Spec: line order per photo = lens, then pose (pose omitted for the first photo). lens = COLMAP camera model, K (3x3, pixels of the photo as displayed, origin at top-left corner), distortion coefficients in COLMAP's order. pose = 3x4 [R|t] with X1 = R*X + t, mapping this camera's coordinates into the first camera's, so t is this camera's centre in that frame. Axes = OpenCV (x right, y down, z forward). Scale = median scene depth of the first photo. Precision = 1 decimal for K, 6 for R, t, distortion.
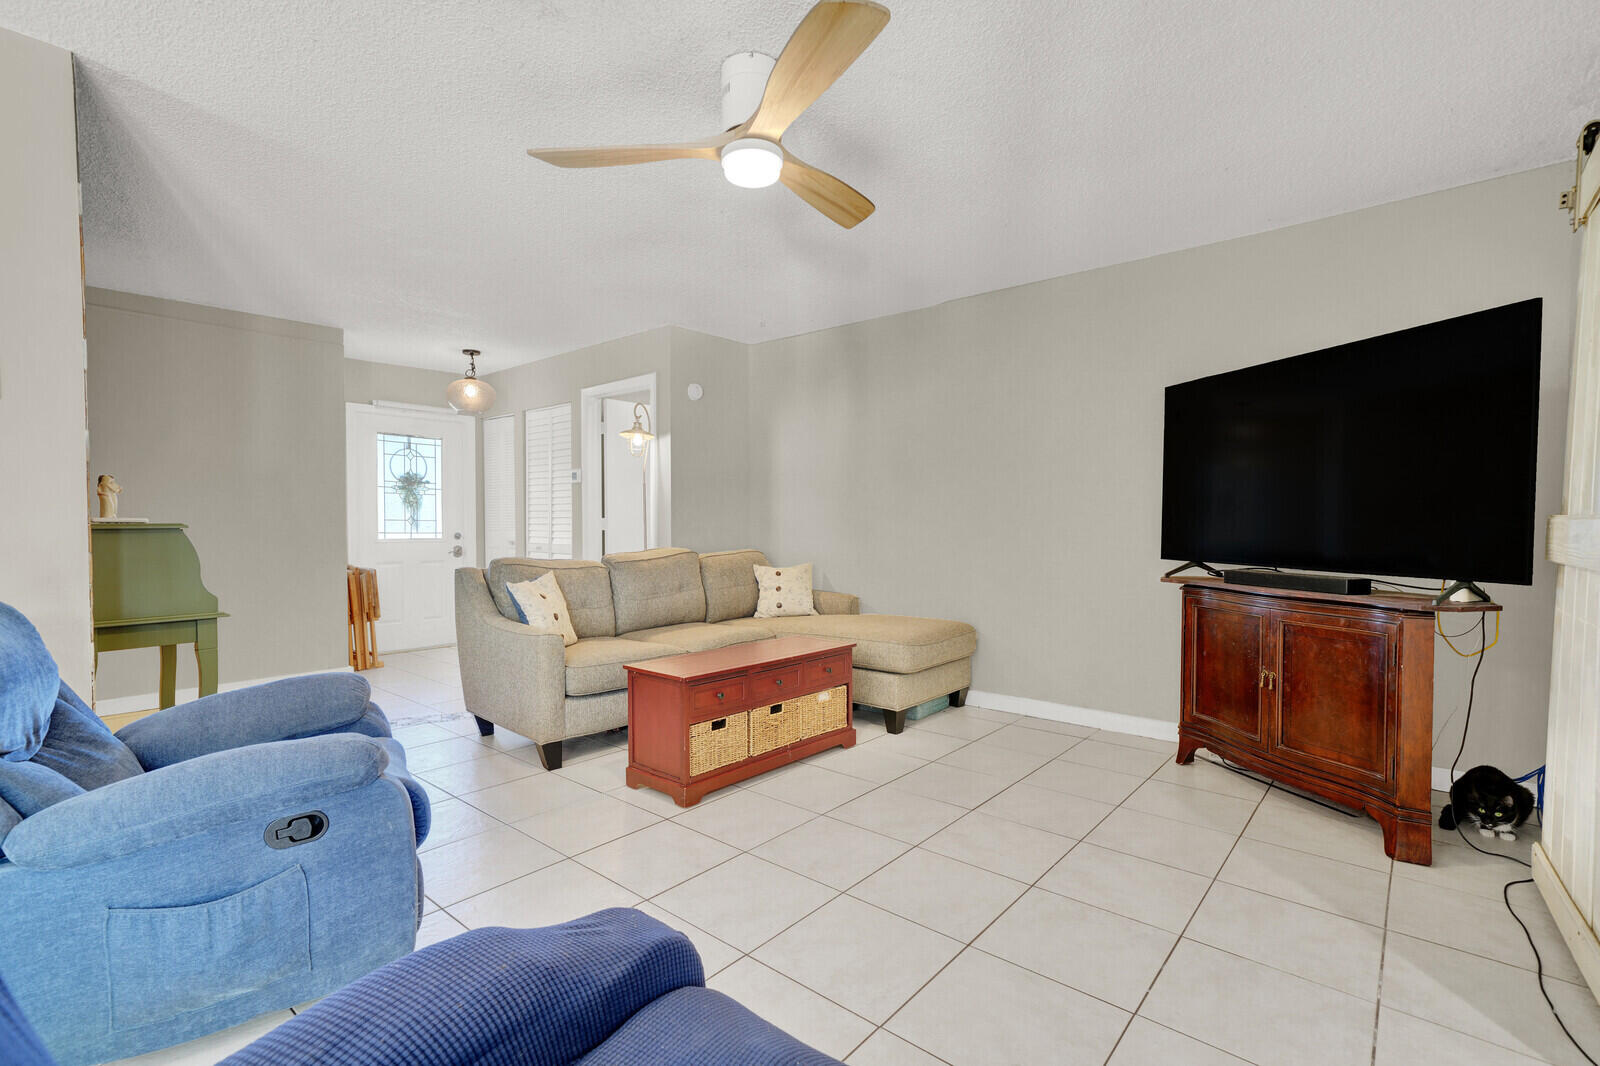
lens RADIAL K [[722.6, 0, 789.9], [0, 722.6, 540.2], [0, 0, 1]] dist [0.010172, 0.000724]
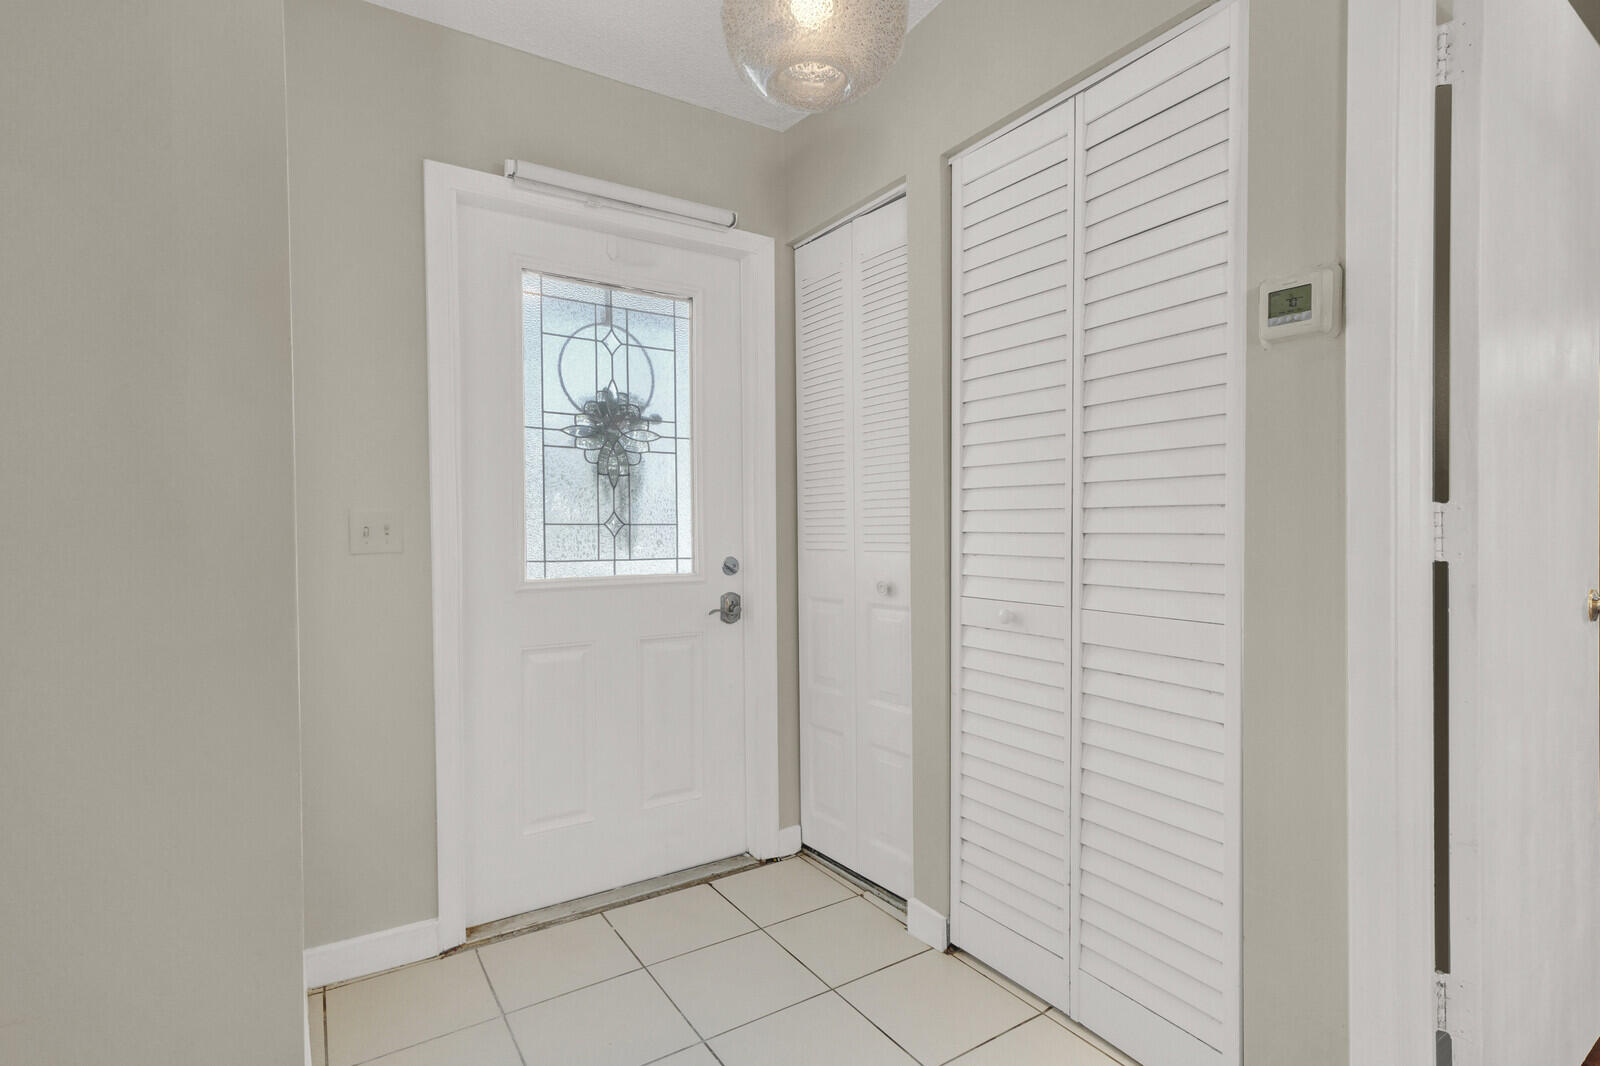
lens RADIAL K [[755.0, 0, 798.3], [0, 755.0, 539.6], [0, 0, 1]] dist [0.001805, 0.000305]
pose [[0.960690, -0.005636, -0.277565, -0.489287], [0.004031, 0.999972, -0.006352, -0.025391], [0.277593, 0.004984, 0.960686, 0.982949]]
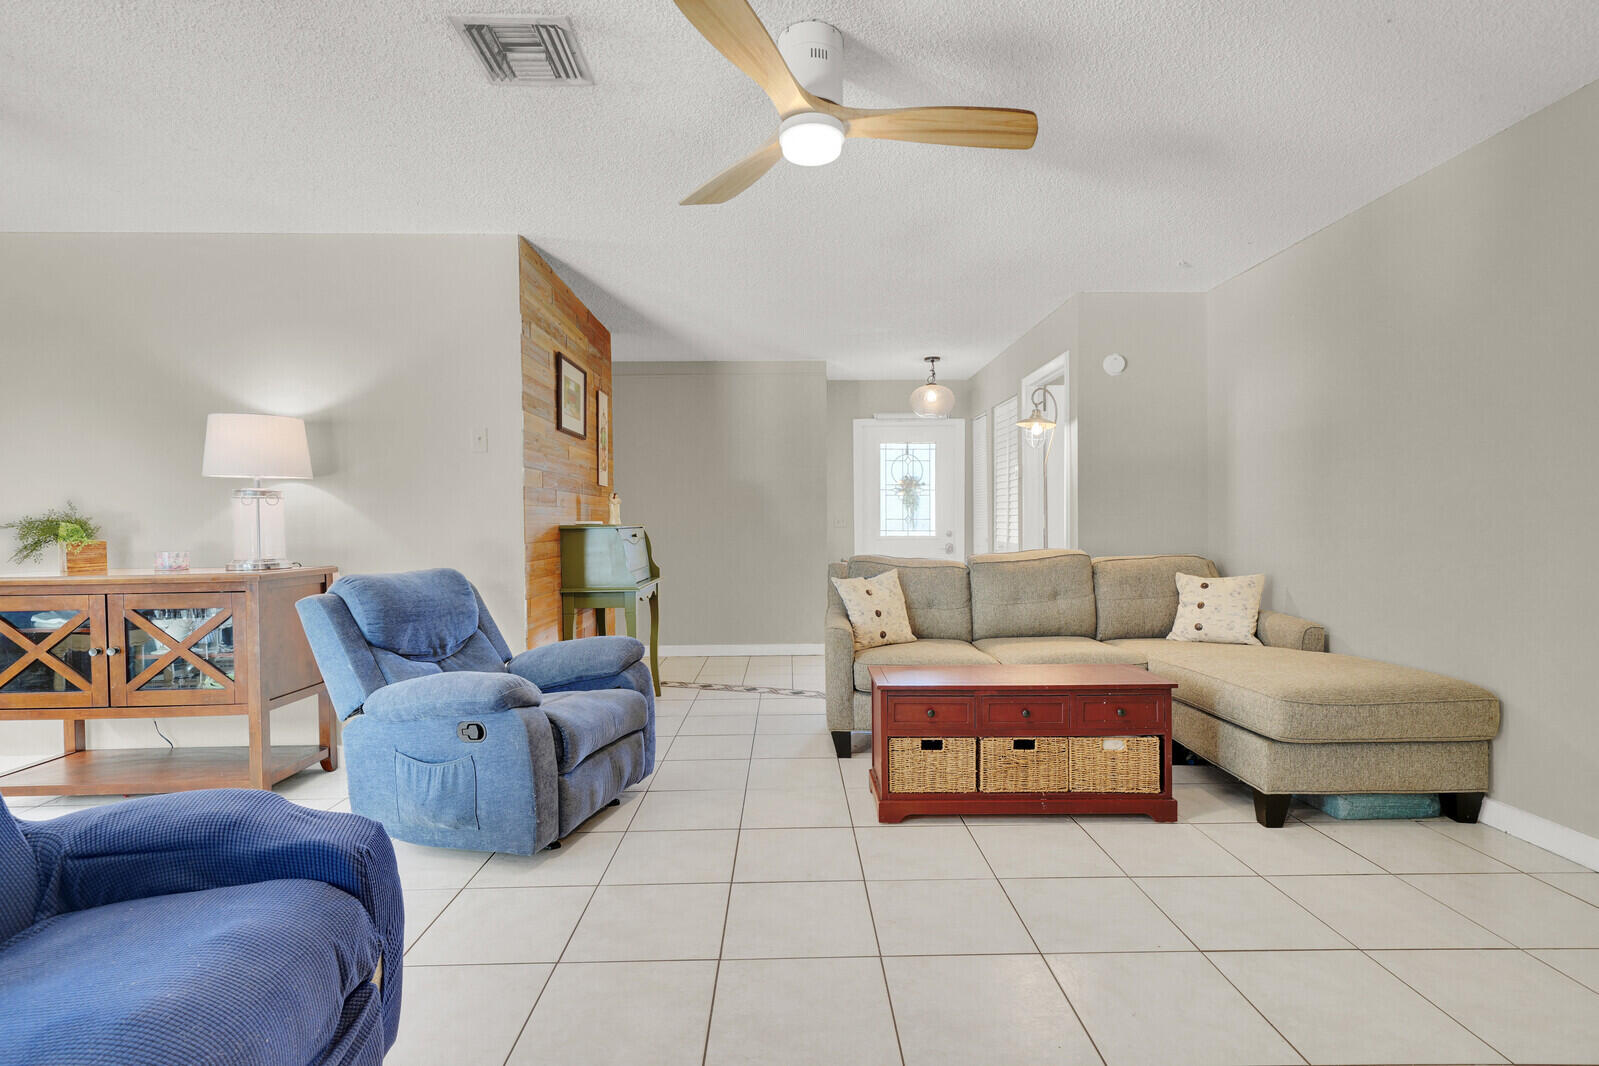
lens RADIAL K [[754.5, 0, 797.8], [0, 754.5, 539.6], [0, 0, 1]] dist [0.001805, 0.000305]
pose [[0.674819, 0.011891, -0.737888, 0.307567], [-0.009912, 0.999926, 0.007050, -0.004303], [0.737917, 0.002557, 0.674887, 0.152462]]
